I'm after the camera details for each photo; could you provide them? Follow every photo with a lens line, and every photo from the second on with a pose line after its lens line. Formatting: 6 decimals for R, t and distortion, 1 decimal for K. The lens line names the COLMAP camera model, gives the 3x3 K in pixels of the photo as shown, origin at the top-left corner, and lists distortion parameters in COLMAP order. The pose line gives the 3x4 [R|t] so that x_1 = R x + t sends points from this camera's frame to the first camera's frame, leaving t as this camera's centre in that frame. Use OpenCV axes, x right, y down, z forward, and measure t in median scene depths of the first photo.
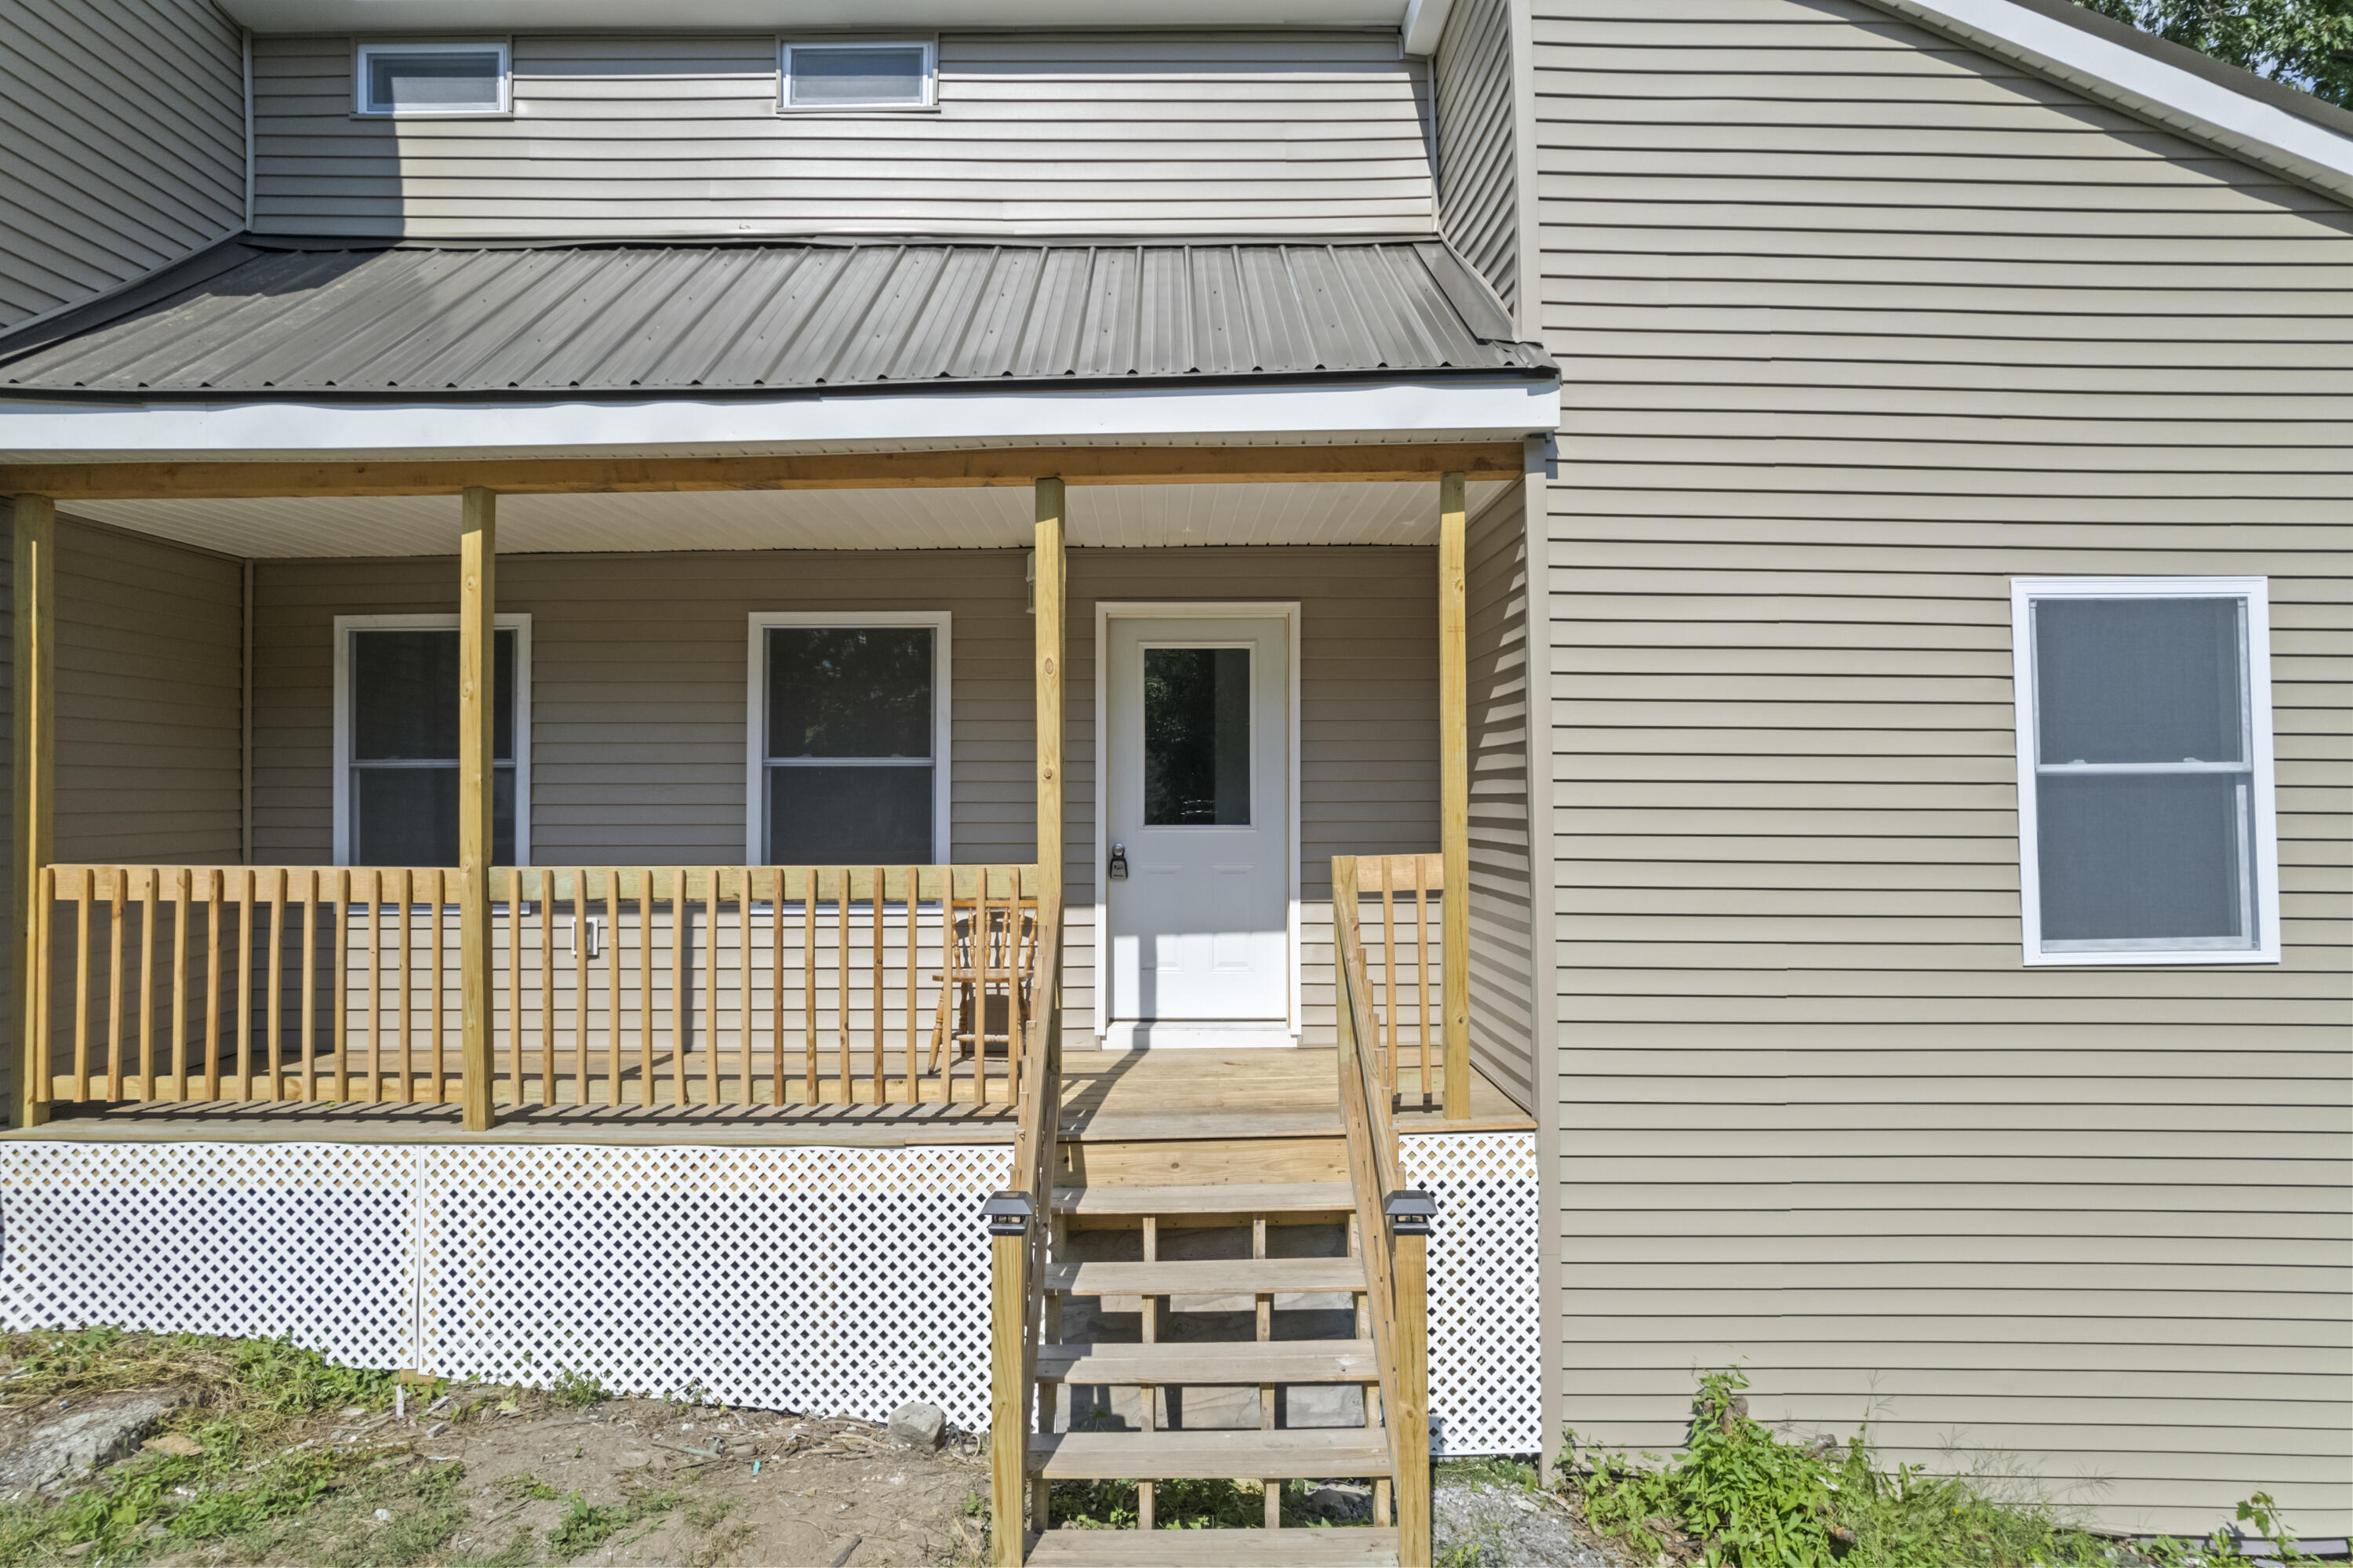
lens RADIAL K [[1548.0, 0, 1178.9], [0, 1548.0, 855.3], [0, 0, 1]] dist [-0.005003, -0.001929]
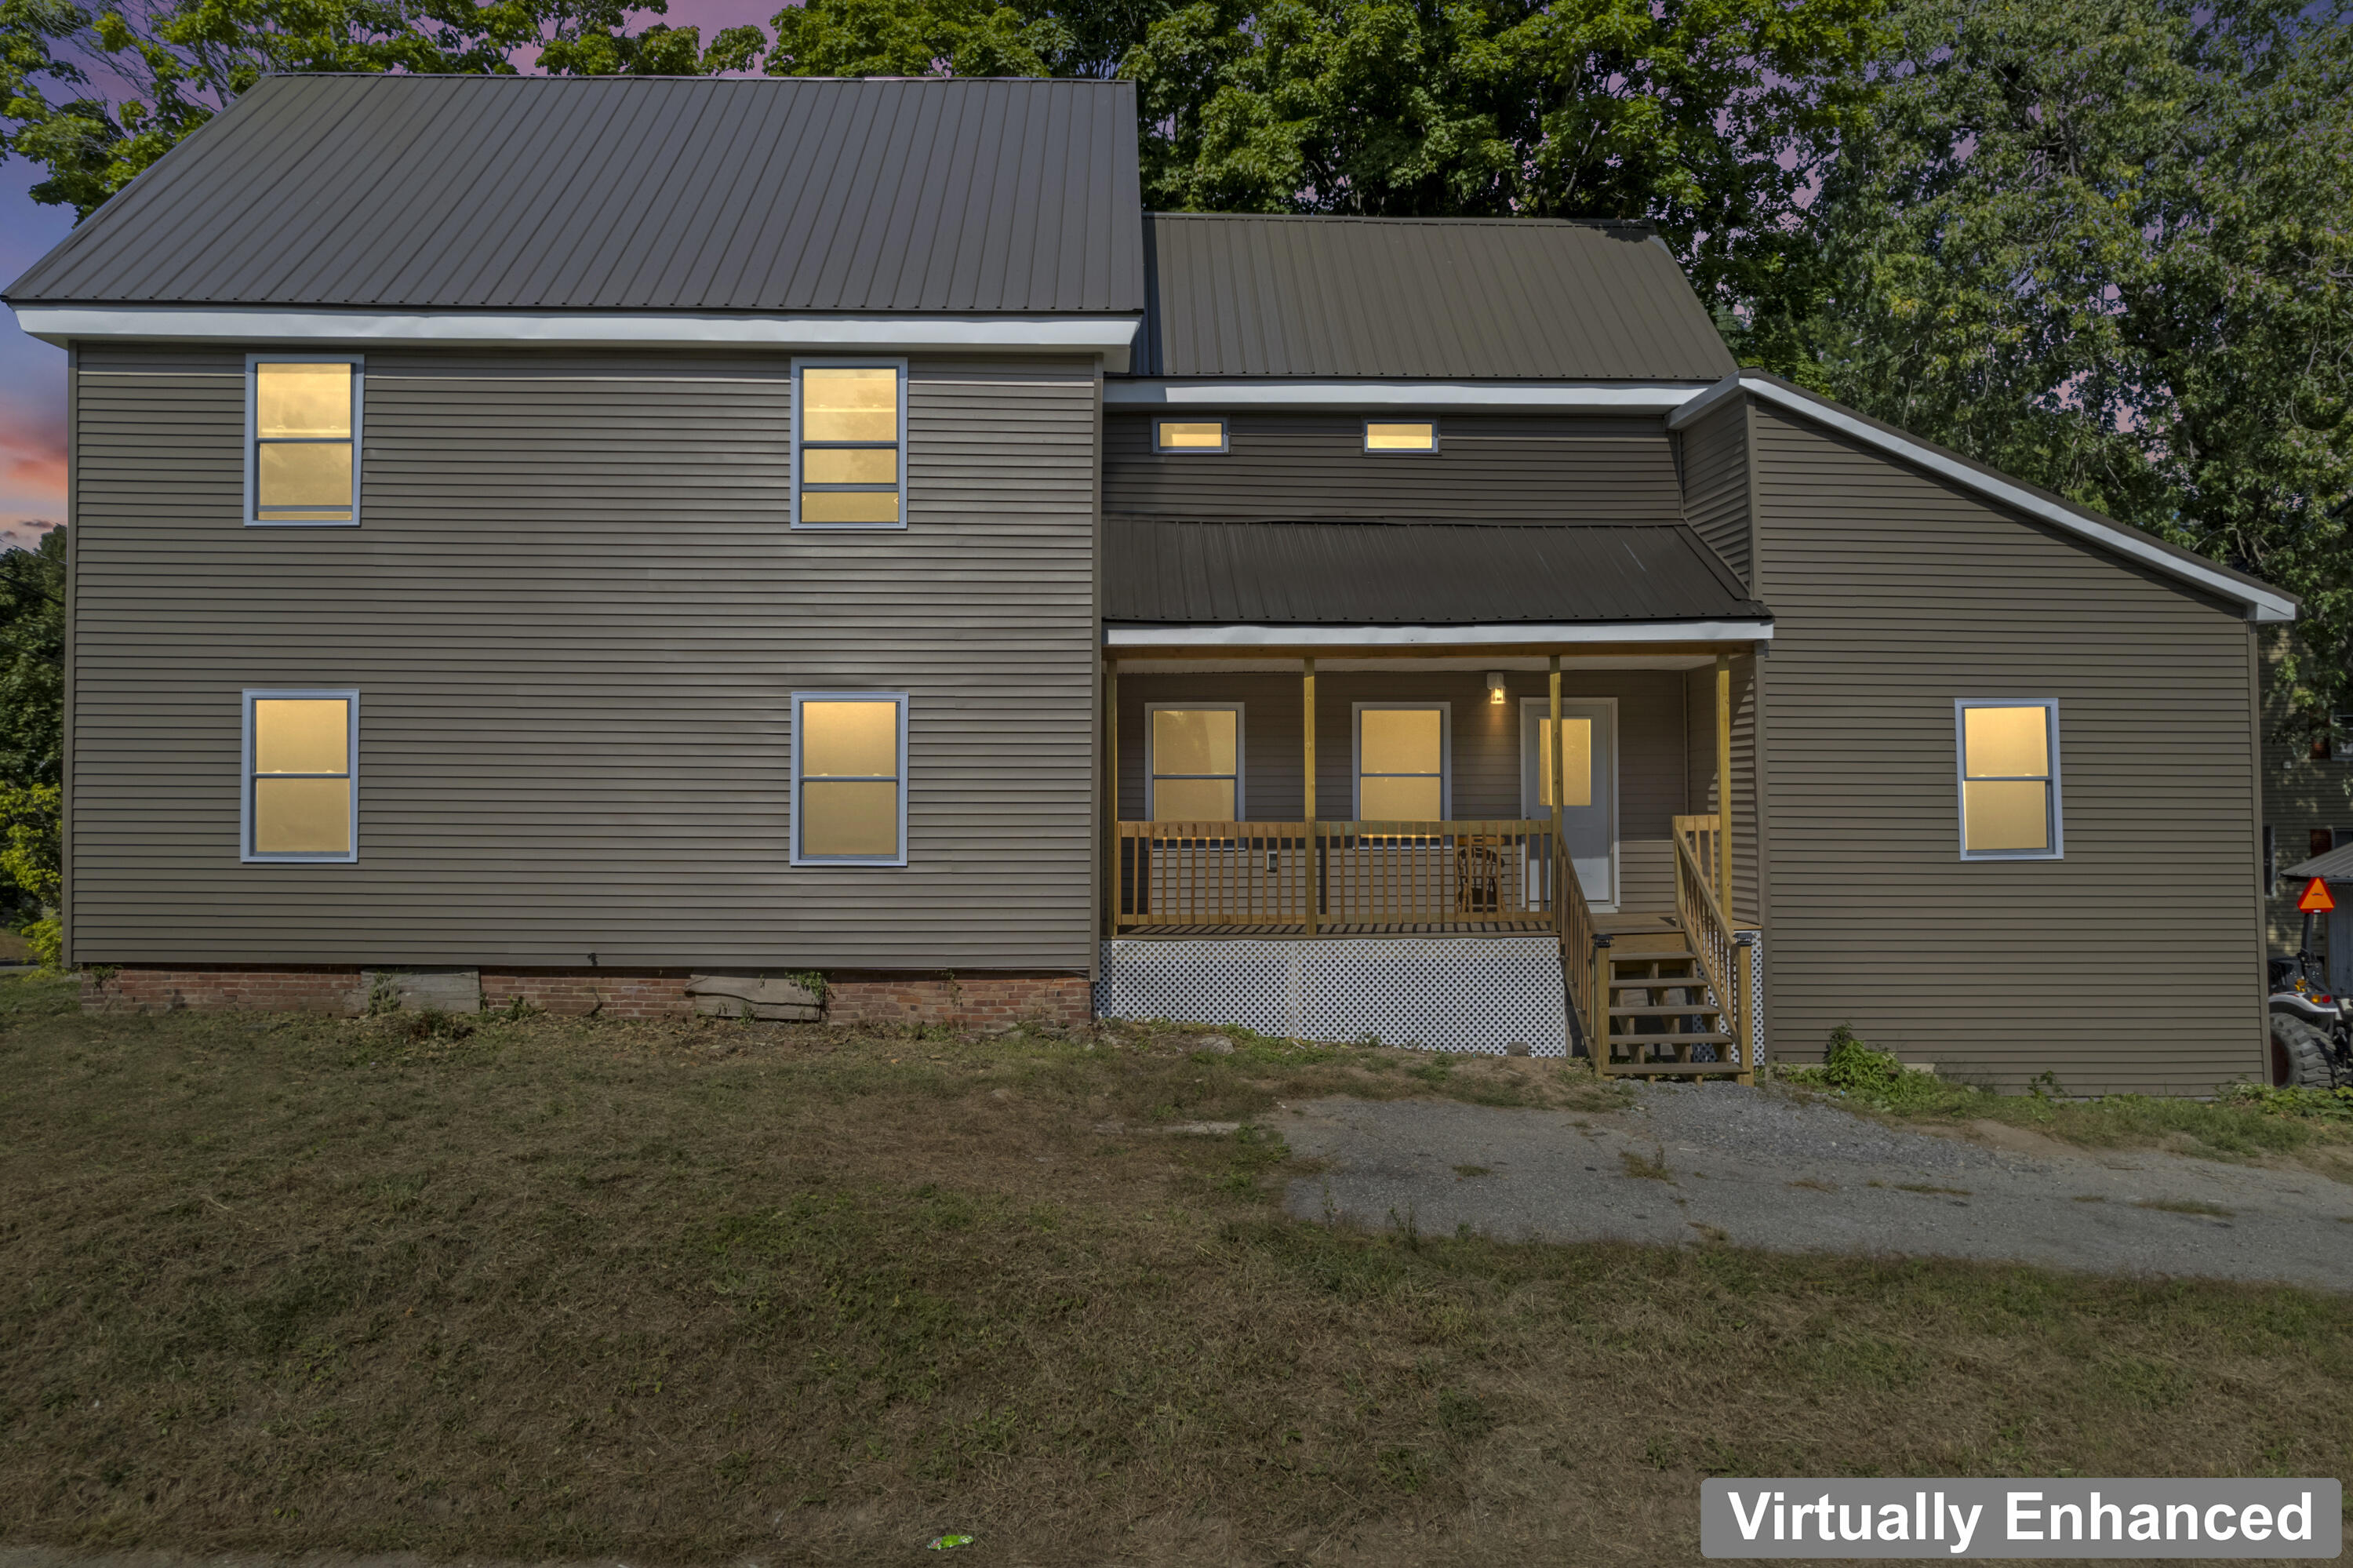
lens RADIAL K [[1548.0, 0, 1178.9], [0, 1548.0, 855.3], [0, 0, 1]] dist [-0.005003, -0.001929]
pose [[0.998710, -0.004117, 0.050609, -0.769508], [0.003135, 0.999805, 0.019472, 0.011055], [-0.050679, -0.019288, 0.998529, -1.310449]]
